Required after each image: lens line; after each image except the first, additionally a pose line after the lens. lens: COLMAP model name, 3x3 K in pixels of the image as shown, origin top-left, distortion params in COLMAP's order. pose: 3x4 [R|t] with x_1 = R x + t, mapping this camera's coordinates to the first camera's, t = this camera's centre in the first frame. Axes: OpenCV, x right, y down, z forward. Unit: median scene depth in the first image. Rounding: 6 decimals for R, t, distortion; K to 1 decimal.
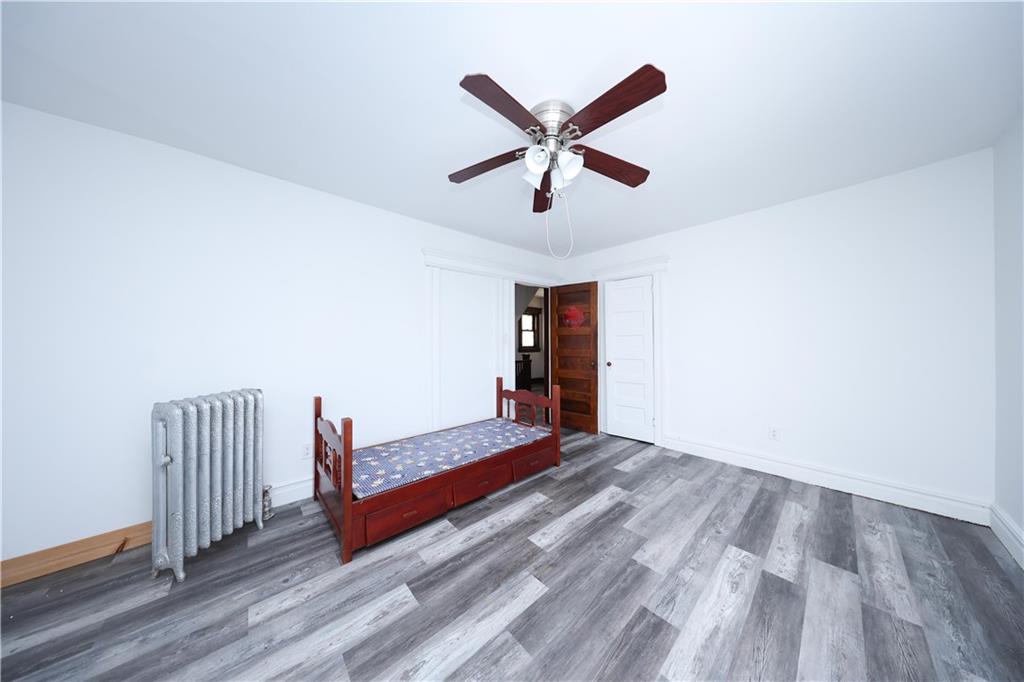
lens RADIAL K [[298.8, 0, 511.6], [0, 298.8, 339.9], [0, 0, 1]] dist [-0.001279, -0.000293]
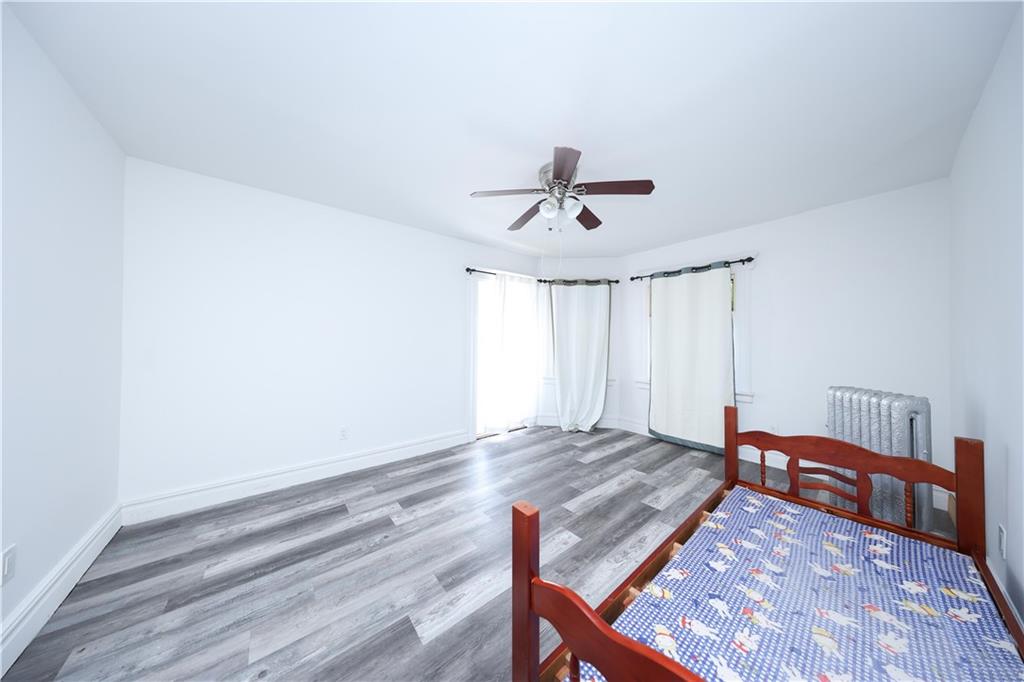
lens RADIAL K [[298.8, 0, 511.8], [0, 298.8, 339.7], [0, 0, 1]] dist [-0.001279, -0.000293]
pose [[-0.998648, 0.002373, 0.051923, 0.221057], [0.001675, 0.999908, -0.013479, 0.009810], [-0.051950, -0.013374, -0.998560, 1.911861]]
